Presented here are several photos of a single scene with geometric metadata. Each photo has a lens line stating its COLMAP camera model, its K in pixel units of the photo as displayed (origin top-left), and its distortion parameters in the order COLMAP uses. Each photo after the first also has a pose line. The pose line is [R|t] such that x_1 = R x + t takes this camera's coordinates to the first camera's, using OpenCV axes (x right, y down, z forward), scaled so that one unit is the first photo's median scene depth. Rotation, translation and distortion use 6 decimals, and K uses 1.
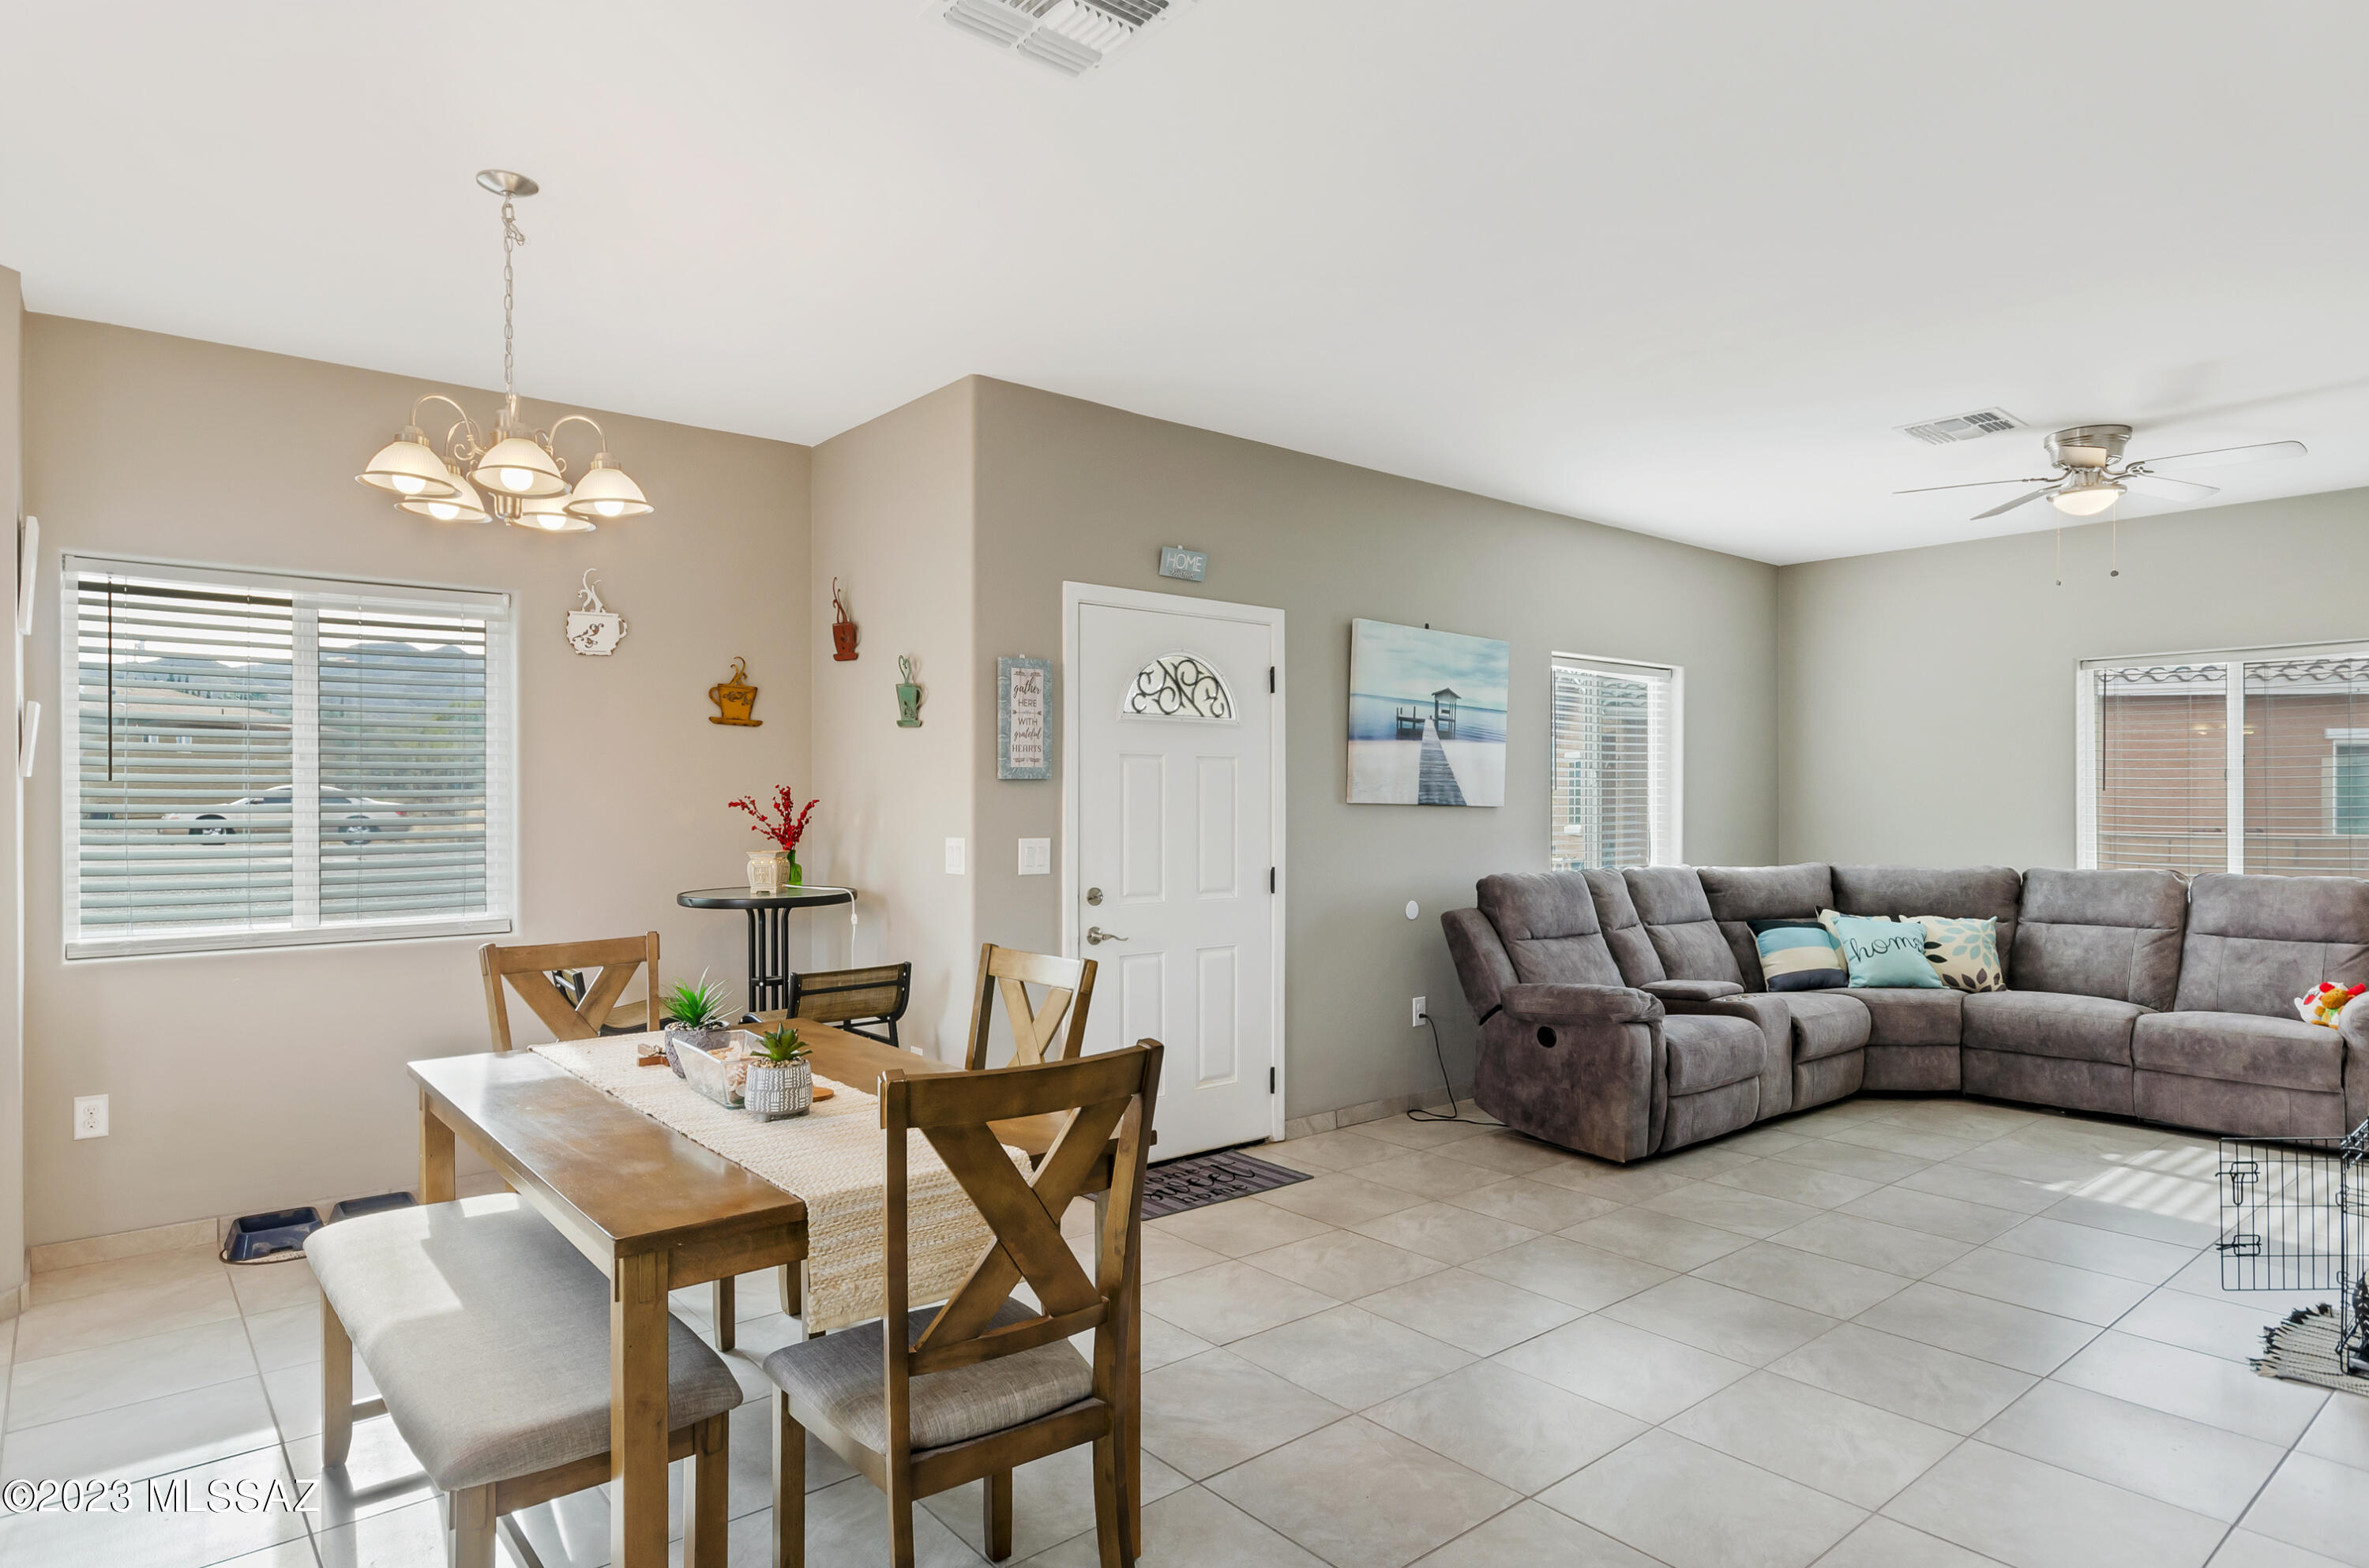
lens RADIAL K [[1324.2, 0, 1184.5], [0, 1324.2, 784.0], [0, 0, 1]] dist [-0.000616, -0.003986]
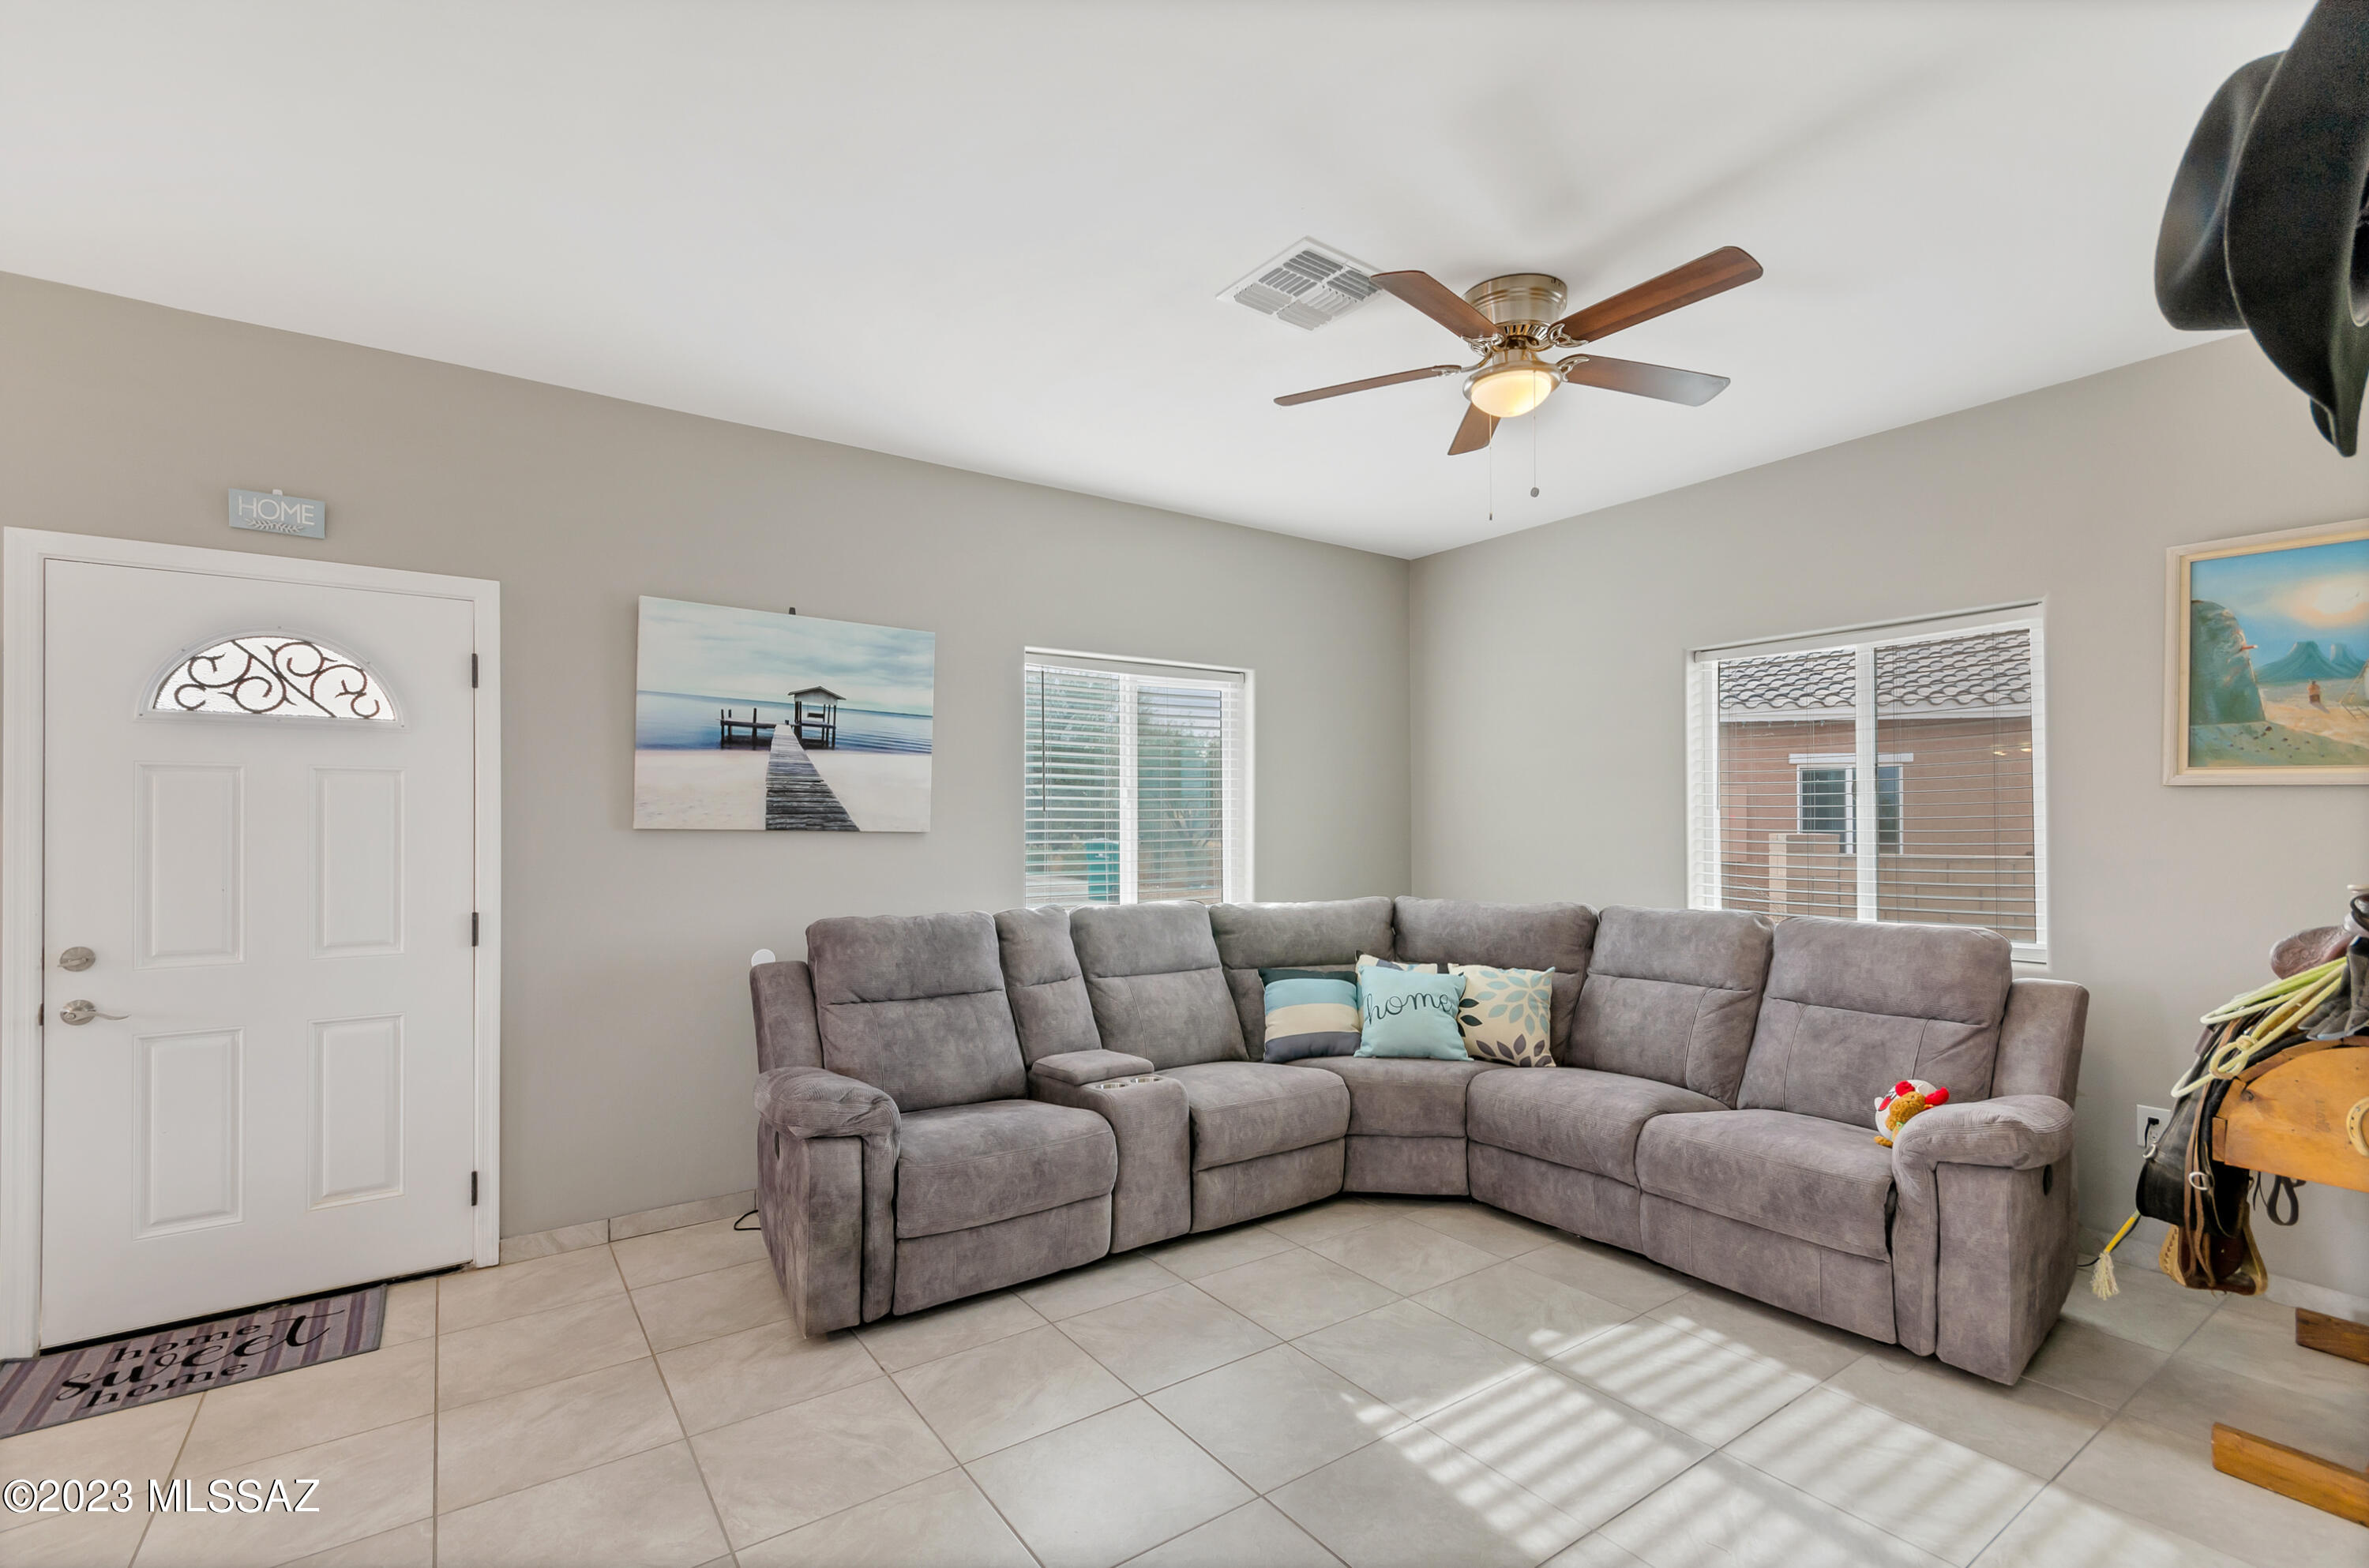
lens RADIAL K [[1066.6, 0, 1190.5], [0, 1066.6, 801.8], [0, 0, 1]] dist [0.001100, 0.000820]
pose [[0.997402, -0.005069, -0.071862, 0.483862], [0.004529, 0.999960, -0.007681, 0.004395], [0.071898, 0.007336, 0.997385, 0.372689]]
